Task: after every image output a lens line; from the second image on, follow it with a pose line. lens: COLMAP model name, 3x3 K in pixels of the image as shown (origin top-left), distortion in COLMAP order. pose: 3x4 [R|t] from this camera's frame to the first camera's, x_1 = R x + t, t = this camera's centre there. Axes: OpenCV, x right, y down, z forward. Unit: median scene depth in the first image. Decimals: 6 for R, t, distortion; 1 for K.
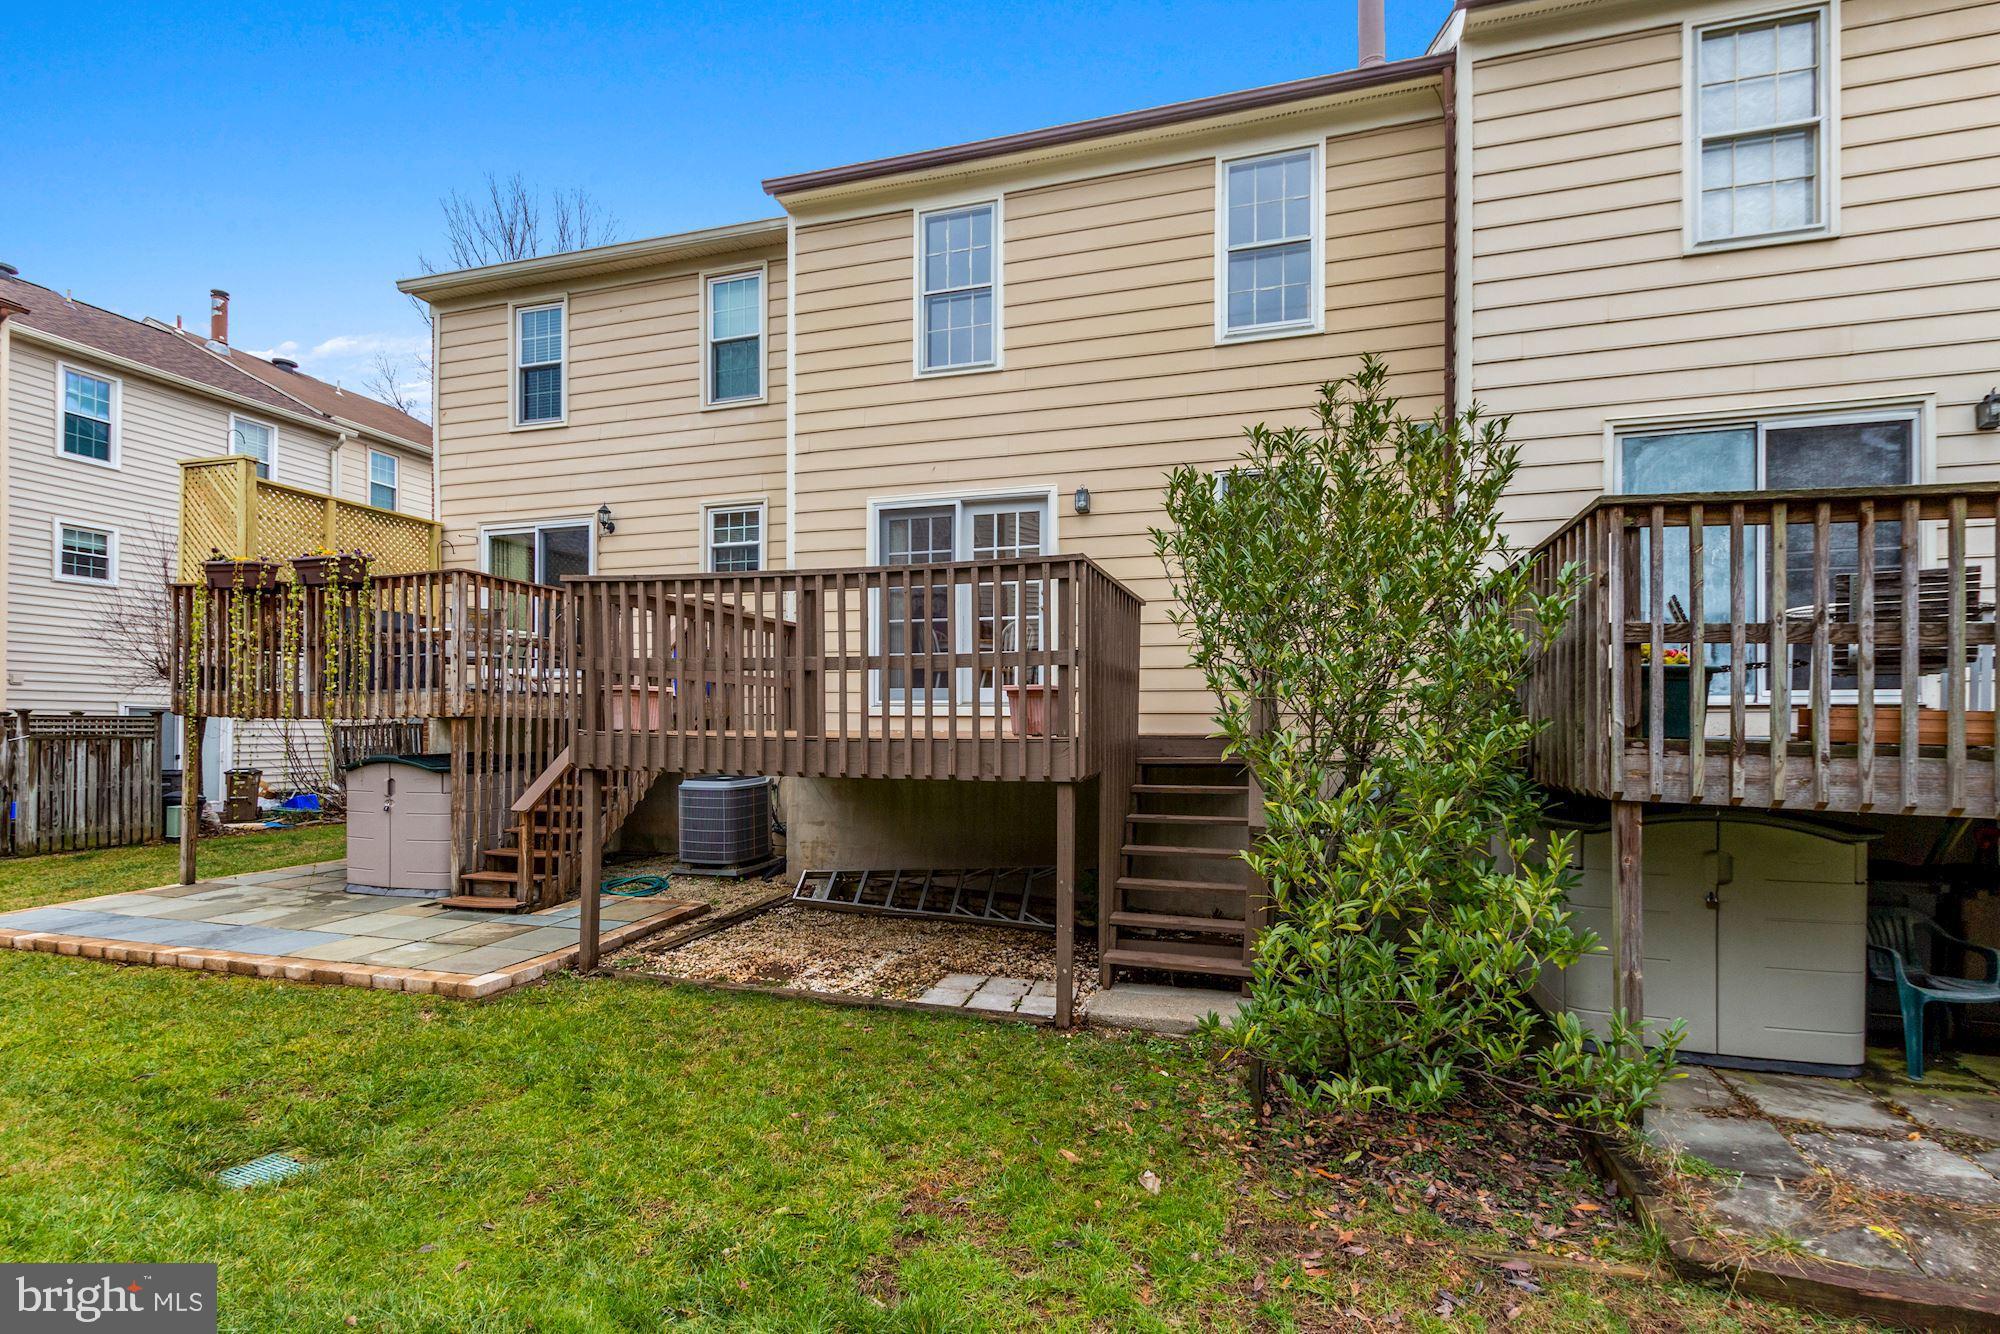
lens RADIAL K [[933.8, 0, 995.6], [0, 933.8, 667.7], [0, 0, 1]] dist [0.011942, -0.003600]
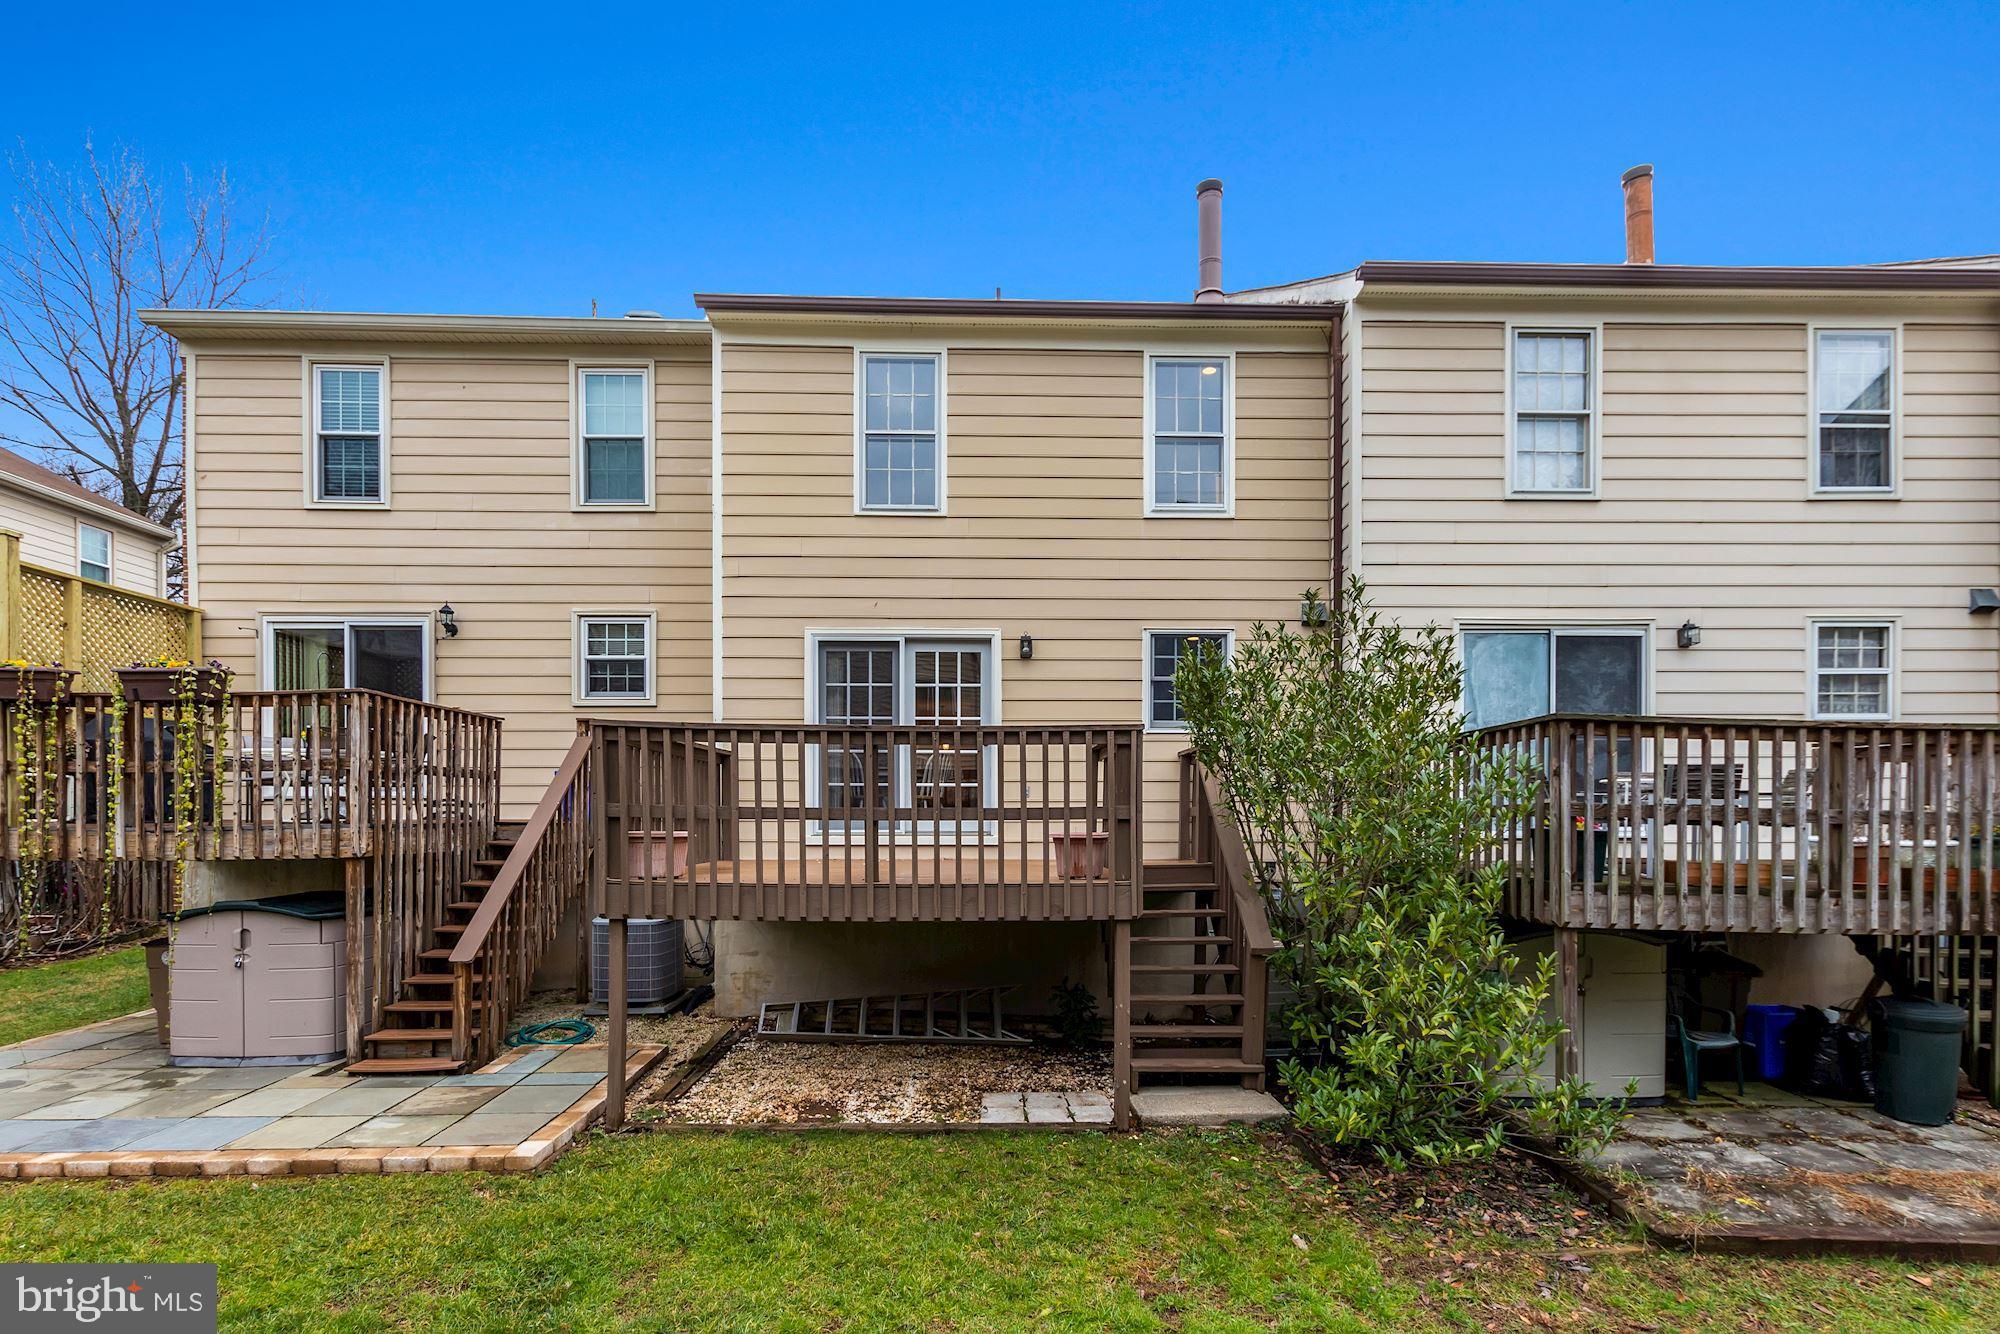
lens RADIAL K [[933.8, 0, 1047.6], [0, 933.8, 770.0], [0, 0, 1]] dist [0.011942, -0.003600]
pose [[0.948526, 0.011531, 0.316488, -0.250789], [-0.013135, 0.999909, 0.002935, -0.042842], [-0.316426, -0.006941, 0.948592, -0.045754]]
